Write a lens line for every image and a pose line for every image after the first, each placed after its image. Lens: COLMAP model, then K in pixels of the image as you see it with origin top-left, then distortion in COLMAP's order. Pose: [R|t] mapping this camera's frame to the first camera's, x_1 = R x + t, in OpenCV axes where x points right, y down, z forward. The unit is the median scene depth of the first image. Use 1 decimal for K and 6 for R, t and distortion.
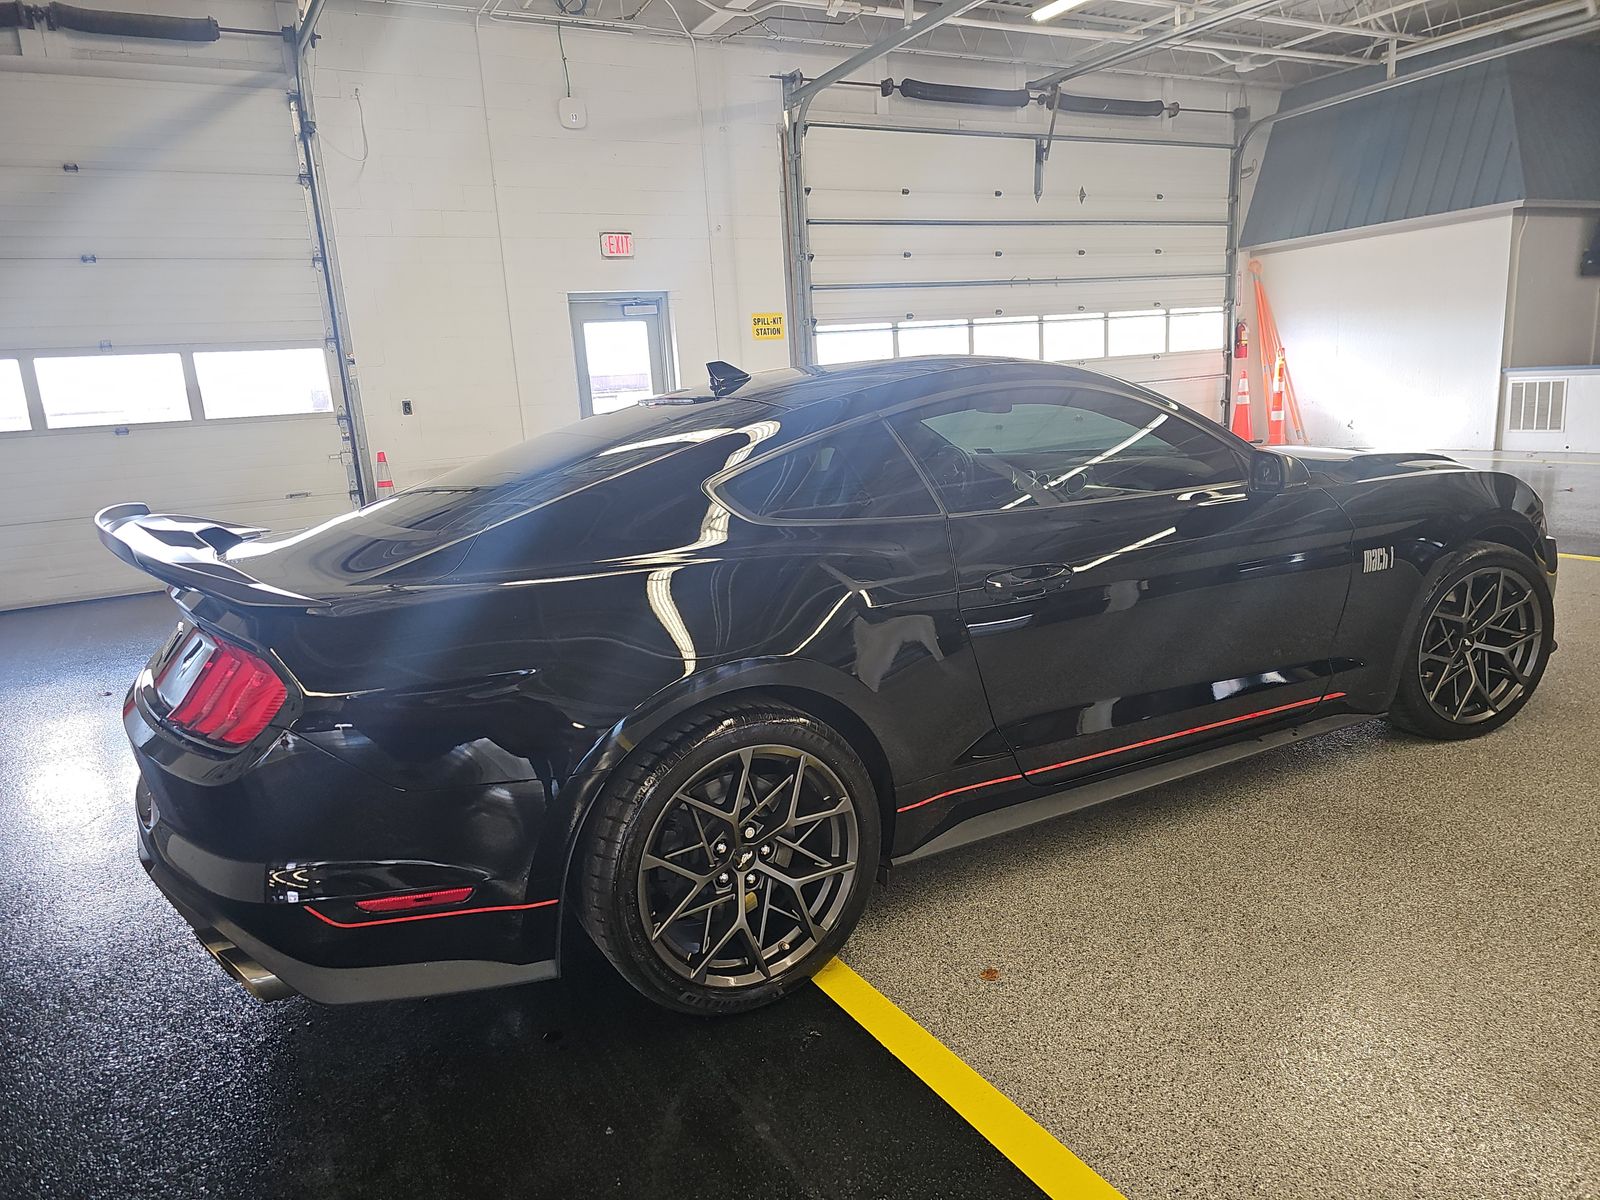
lens RADIAL K [[1041.2, 0, 806.0], [0, 1041.2, 598.8], [0, 0, 1]] dist [0.022979, -0.023276]
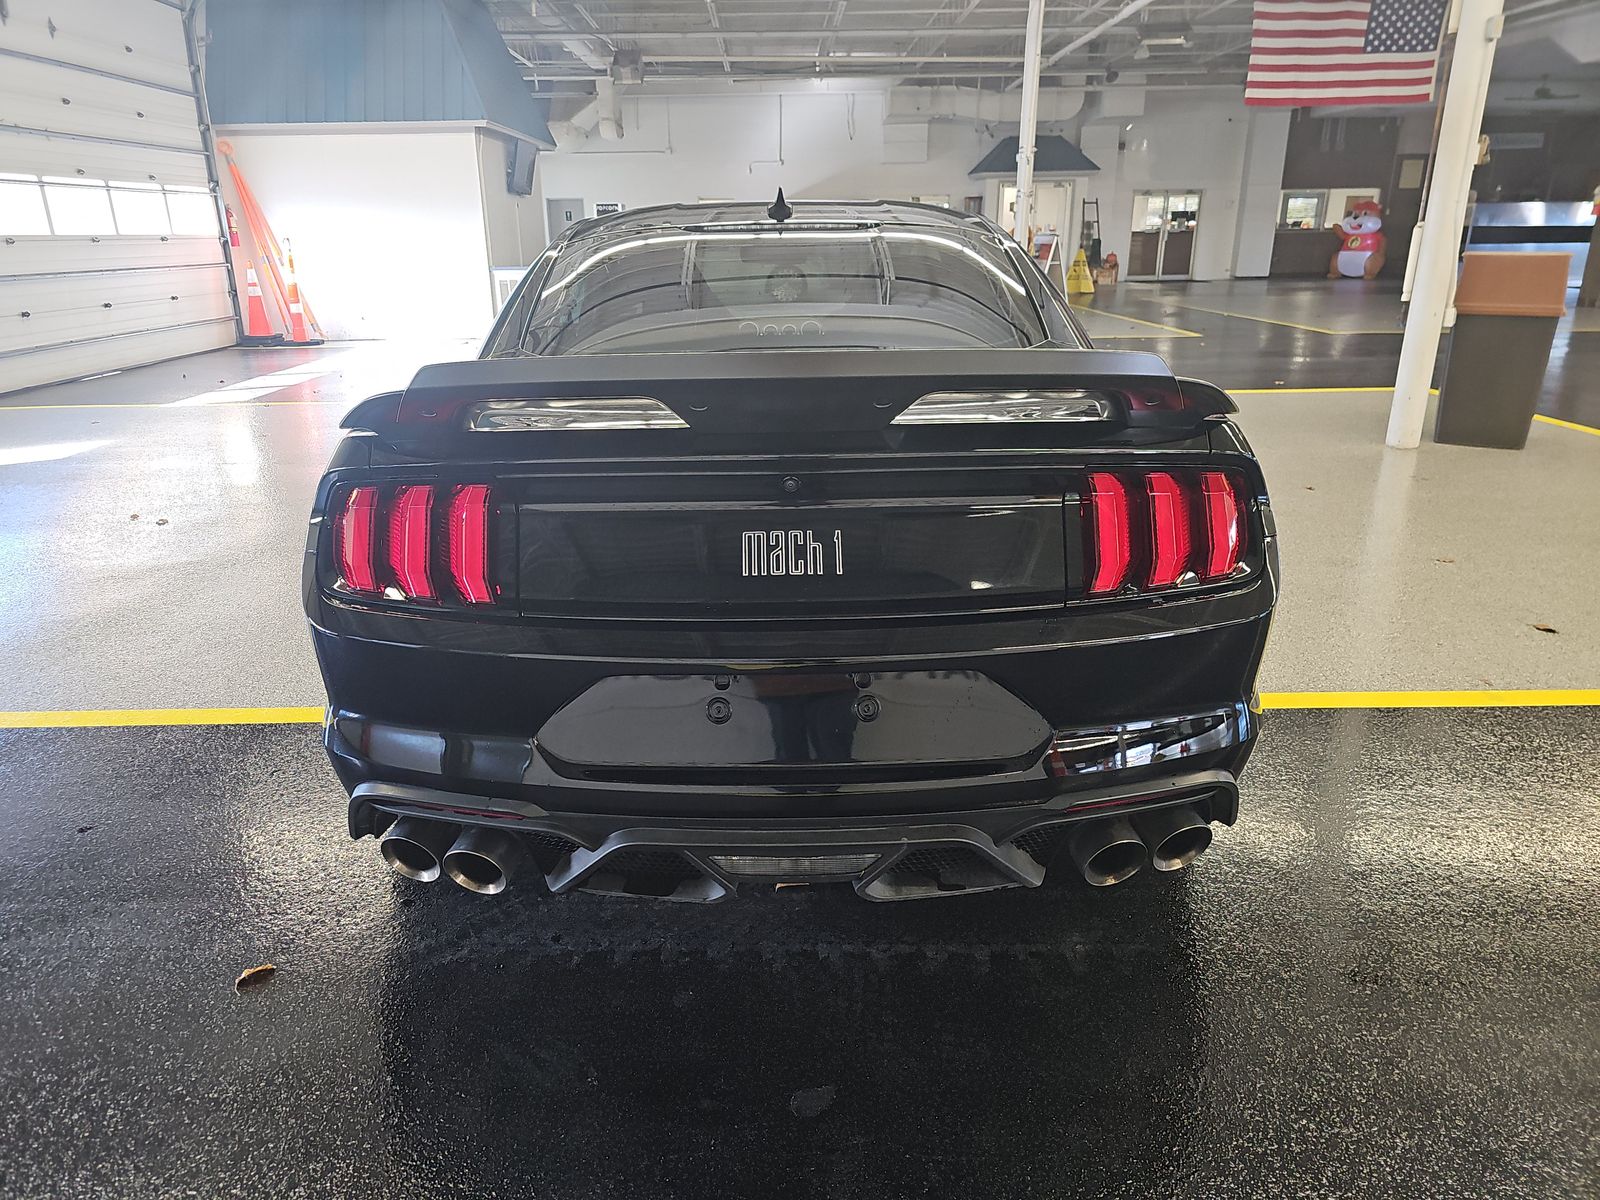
lens RADIAL K [[1041.2, 0, 792.3], [0, 1041.2, 597.8], [0, 0, 1]] dist [0.022979, -0.023276]
pose [[0.471802, -0.239406, 0.848580, -0.235170], [0.160635, 0.969663, 0.184256, -0.015581], [-0.866948, 0.049380, 0.495946, 0.110528]]
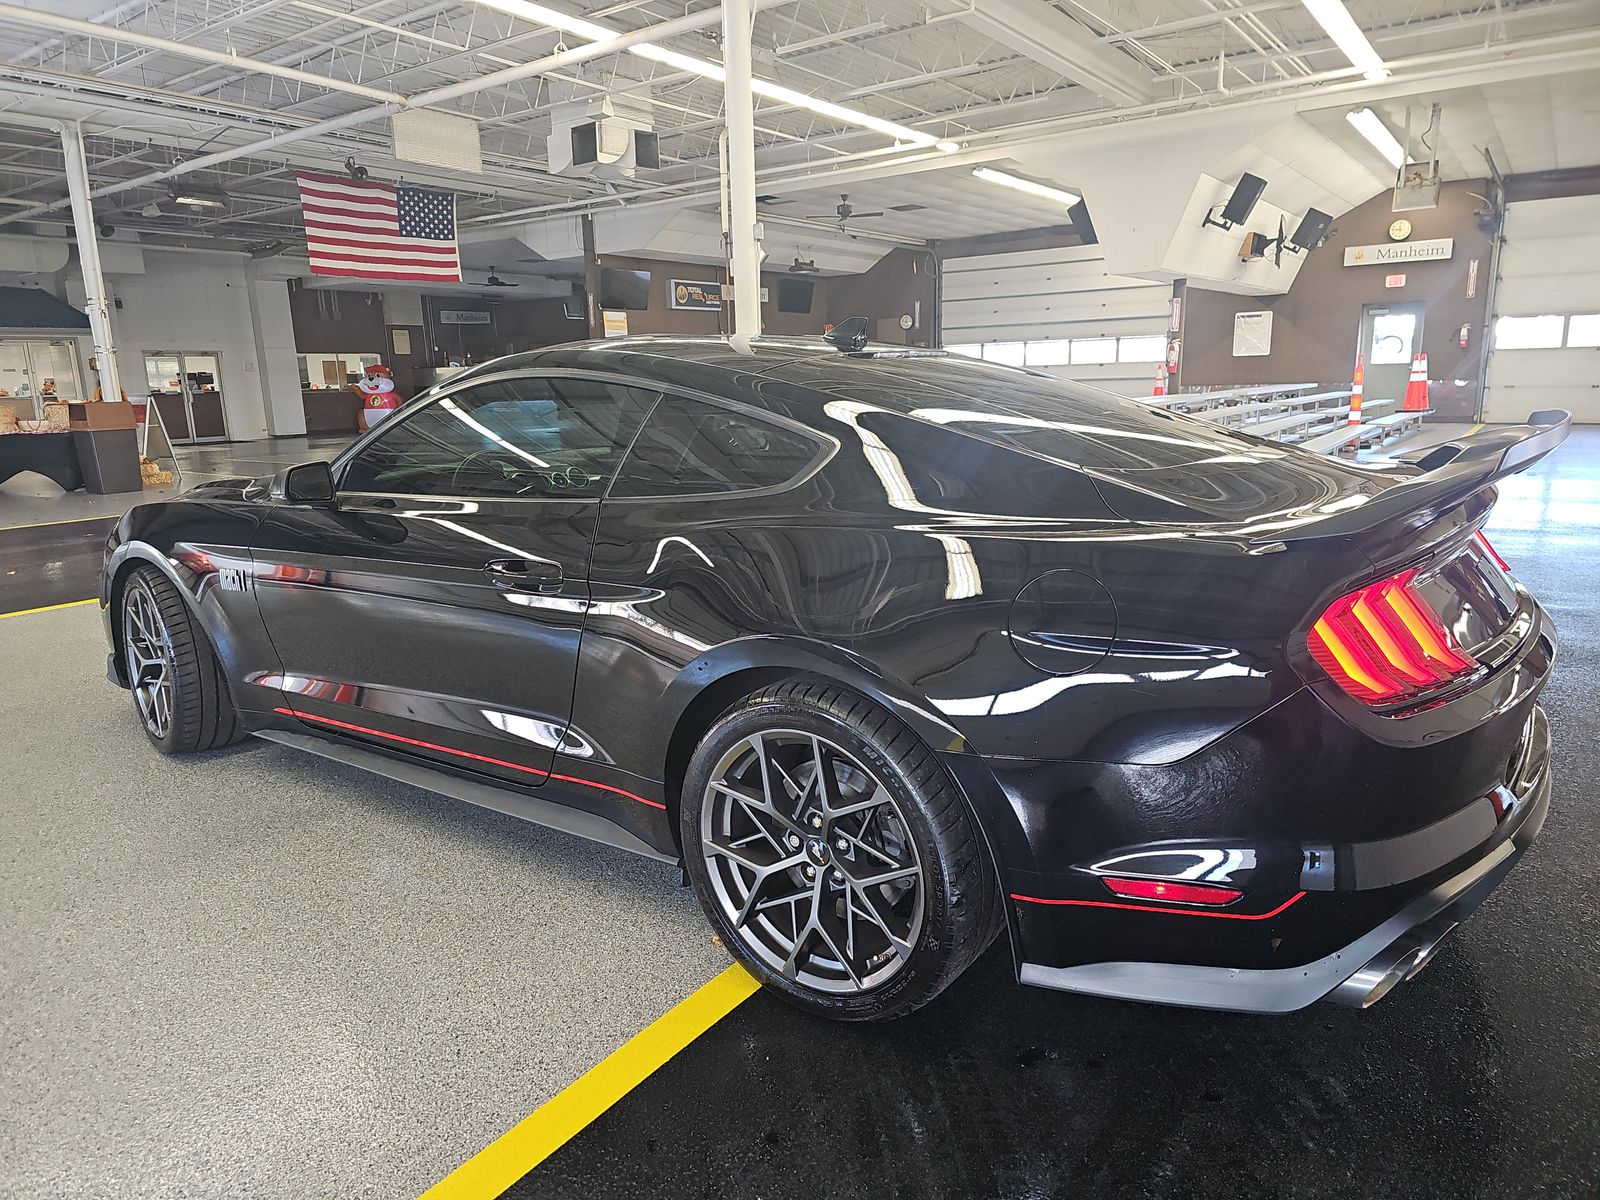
lens RADIAL K [[1041.2, 0, 752.2], [0, 1041.2, 640.5], [0, 0, 1]] dist [0.022979, -0.023276]
pose [[-0.413139, -0.153420, 0.897652, -0.245375], [0.229881, 0.936215, 0.265812, -0.056867], [-0.881176, 0.316171, -0.351519, 0.336737]]
